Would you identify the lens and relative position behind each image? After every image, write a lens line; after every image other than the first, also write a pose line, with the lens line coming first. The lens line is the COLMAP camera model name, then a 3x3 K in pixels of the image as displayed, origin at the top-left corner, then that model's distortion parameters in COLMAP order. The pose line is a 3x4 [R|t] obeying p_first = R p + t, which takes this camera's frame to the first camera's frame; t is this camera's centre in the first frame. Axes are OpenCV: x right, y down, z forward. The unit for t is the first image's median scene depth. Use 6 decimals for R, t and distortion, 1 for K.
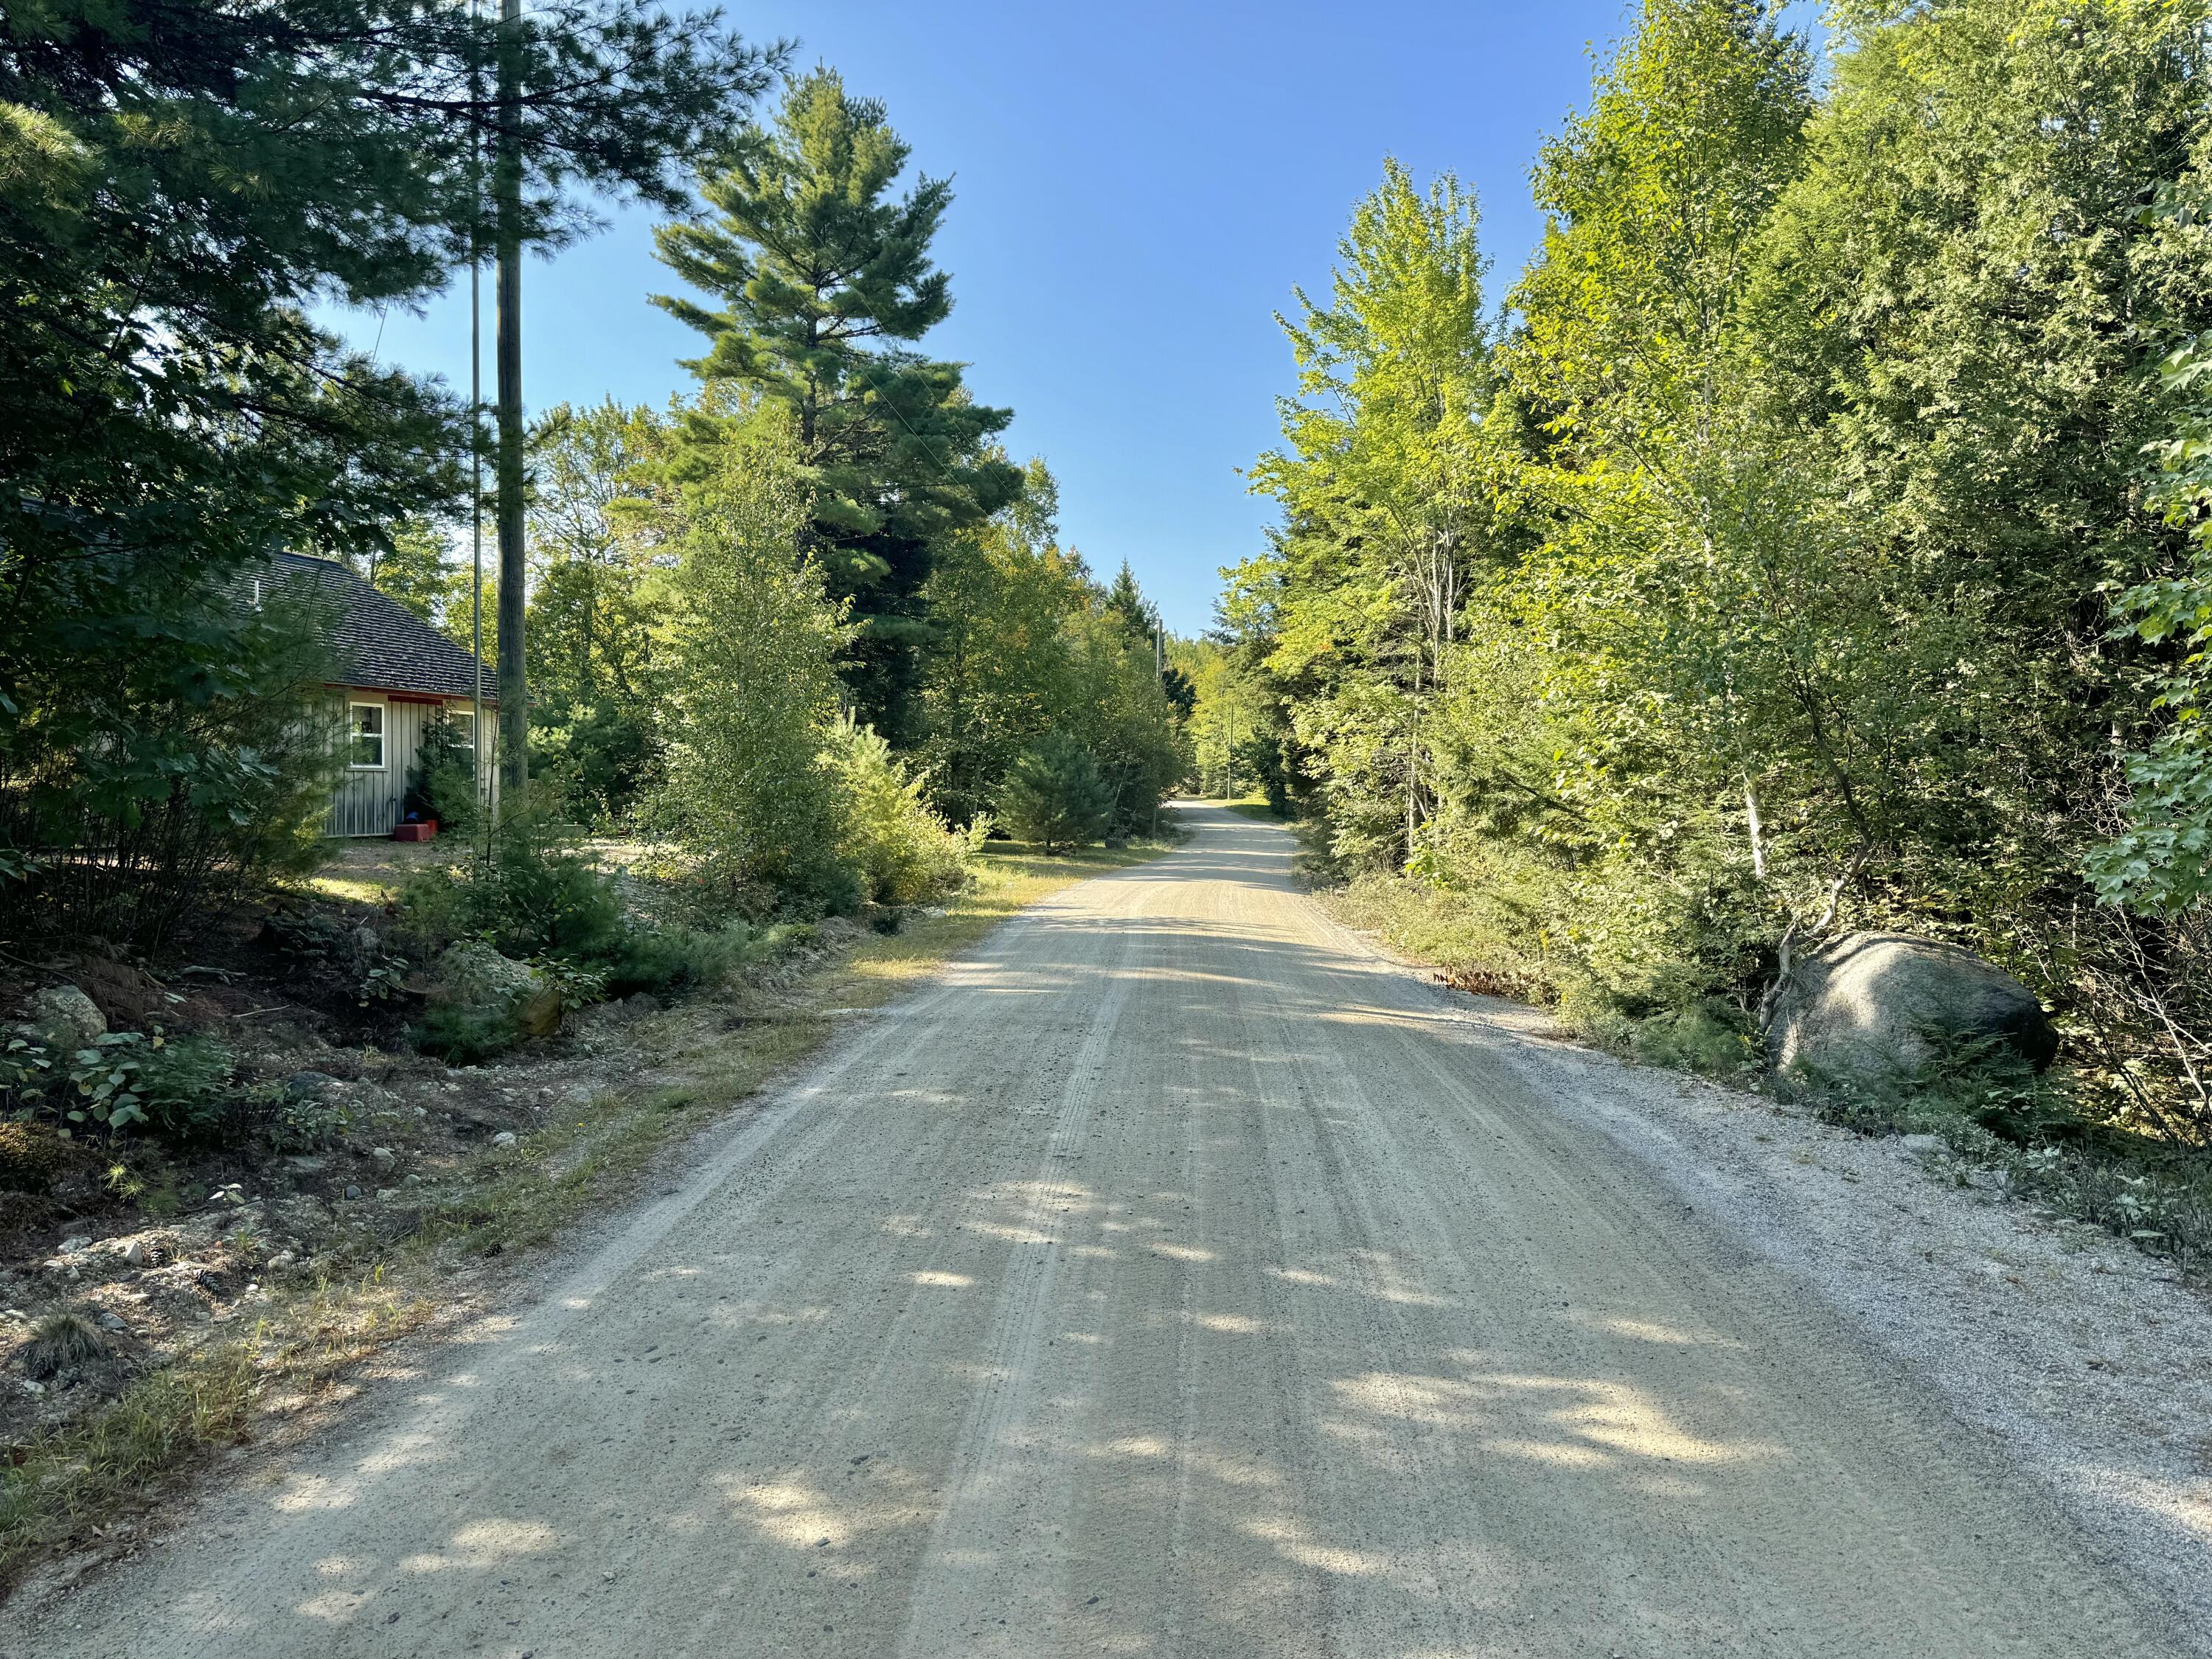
lens RADIAL K [[1537.3, 0, 1107.8], [0, 1537.3, 824.7], [0, 0, 1]] dist [0.070160, -0.080806]
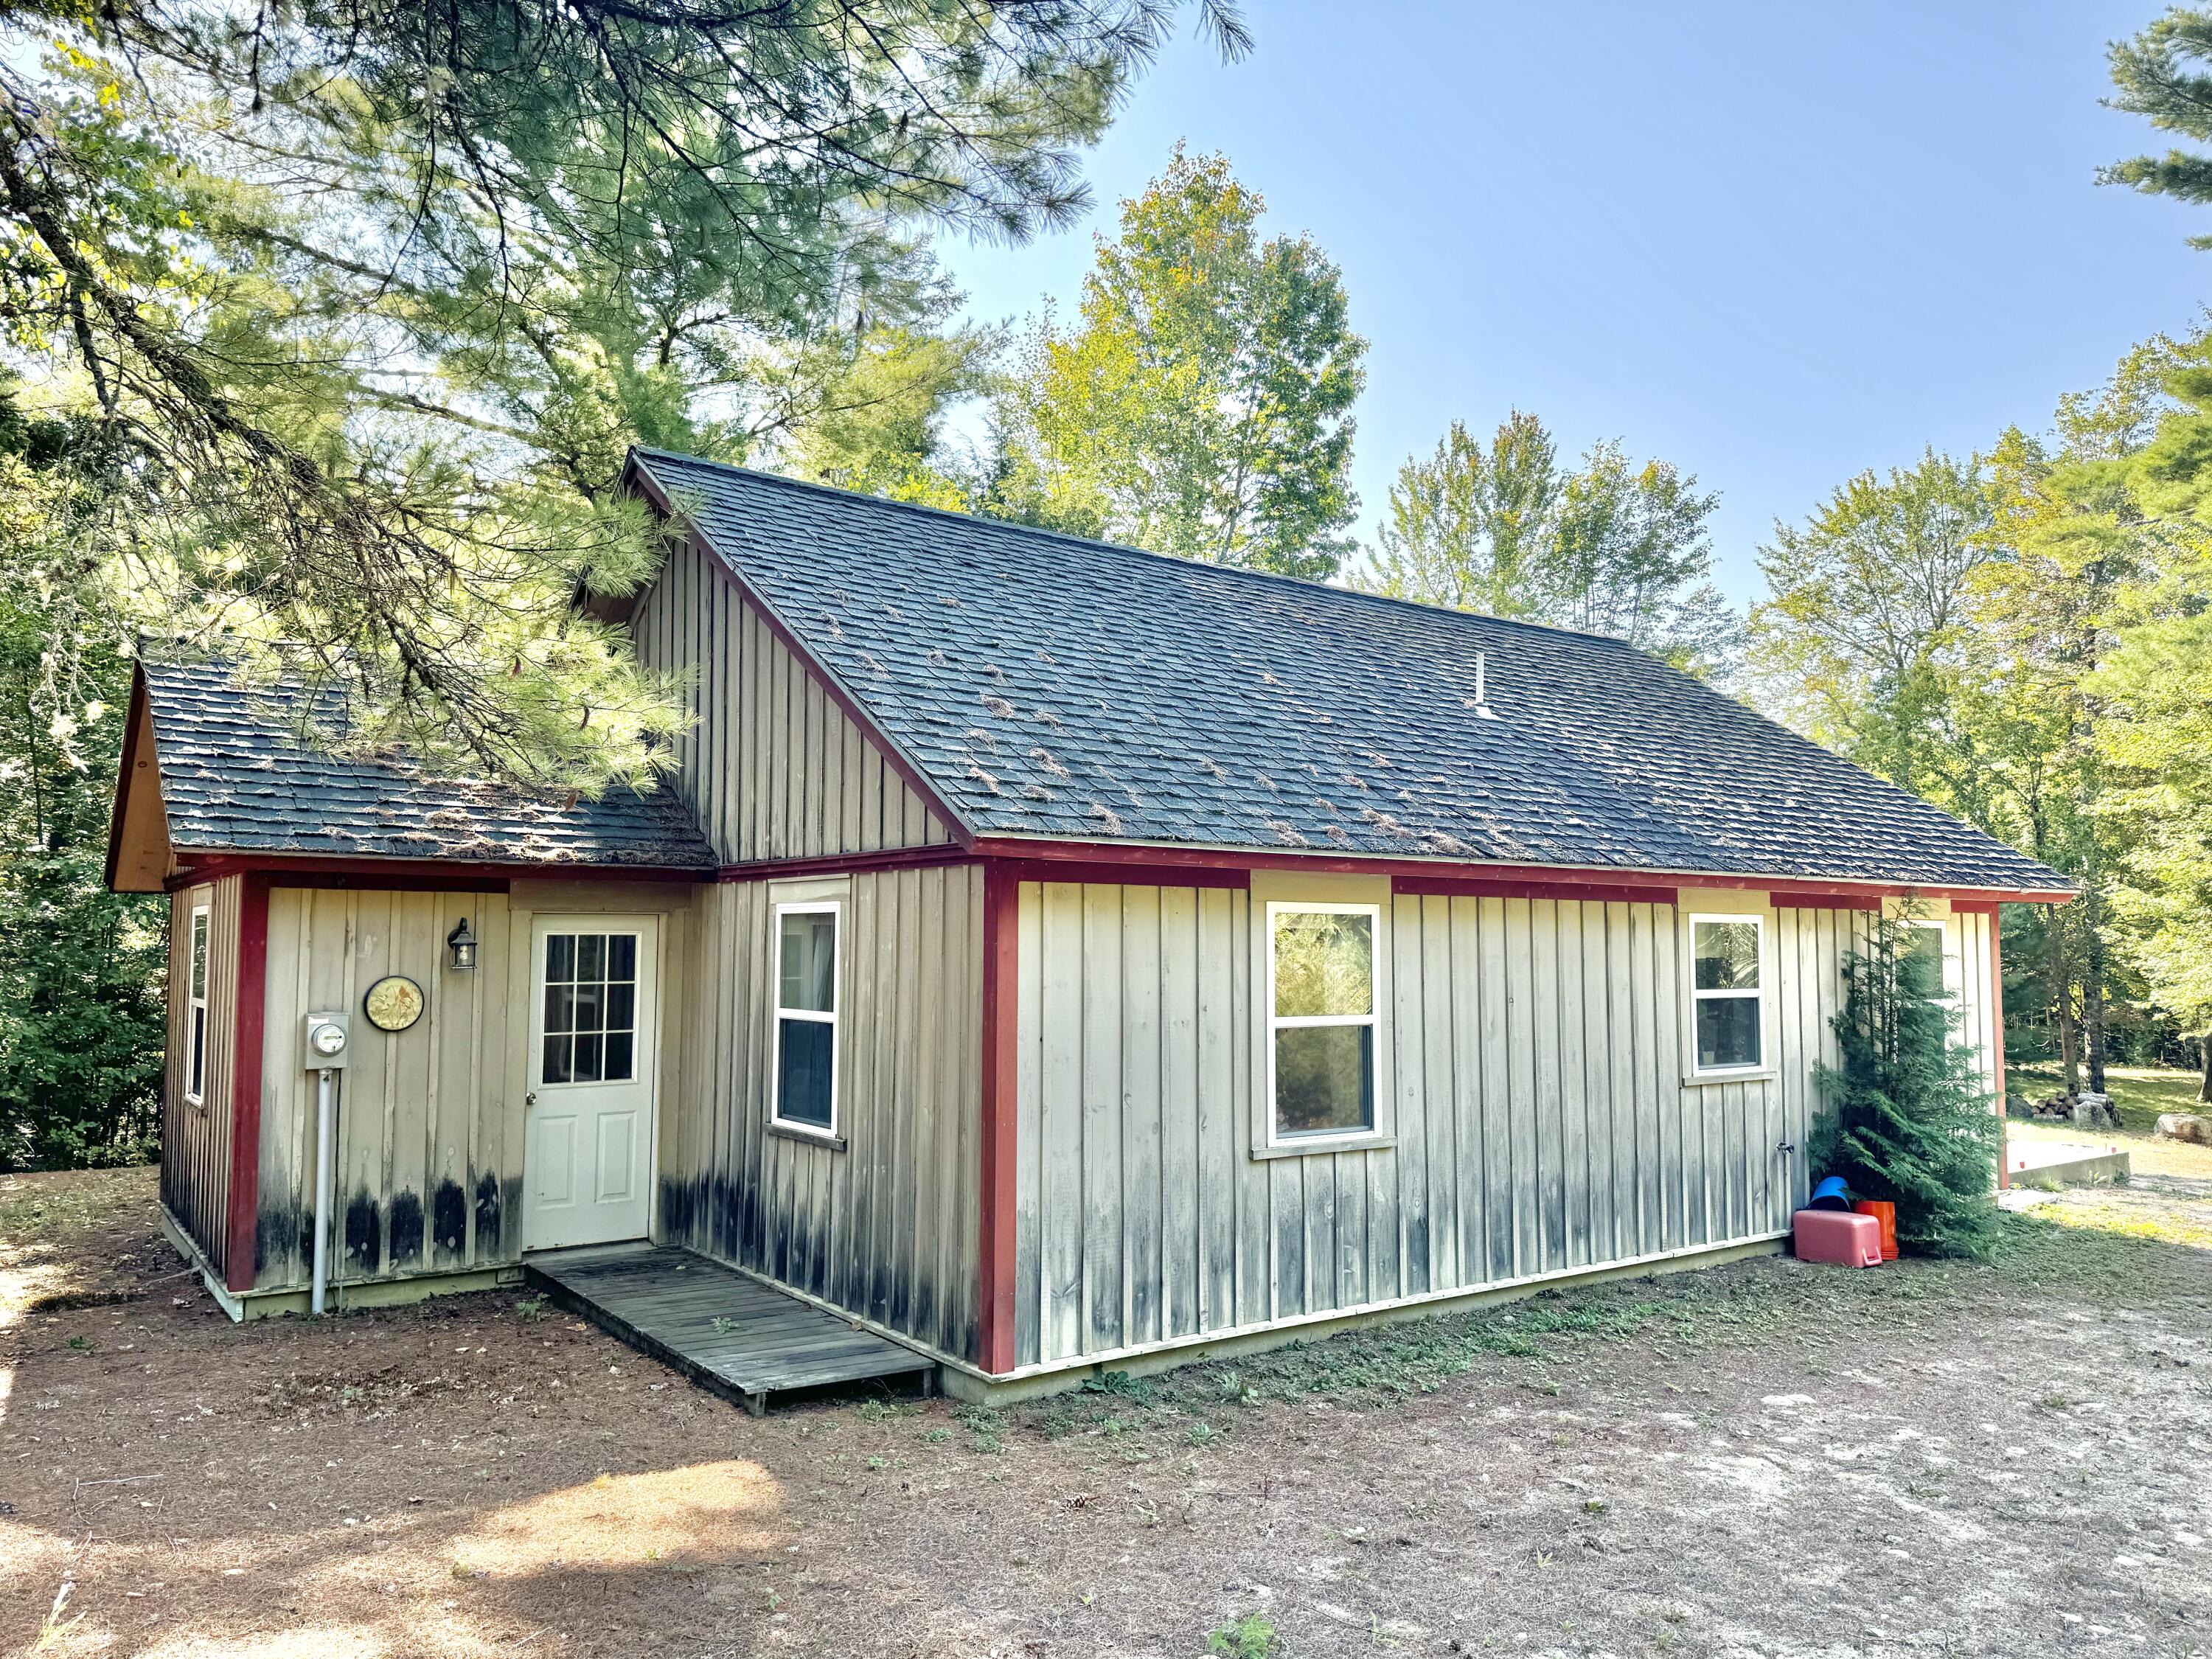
lens RADIAL K [[1537.3, 0, 1106.1], [0, 1537.3, 838.2], [0, 0, 1]] dist [0.070160, -0.080806]
pose [[0.736859, -0.047460, -0.674378, -0.301616], [-0.019825, 0.995587, -0.091726, -0.054080], [0.675755, 0.080959, 0.732667, 0.554090]]
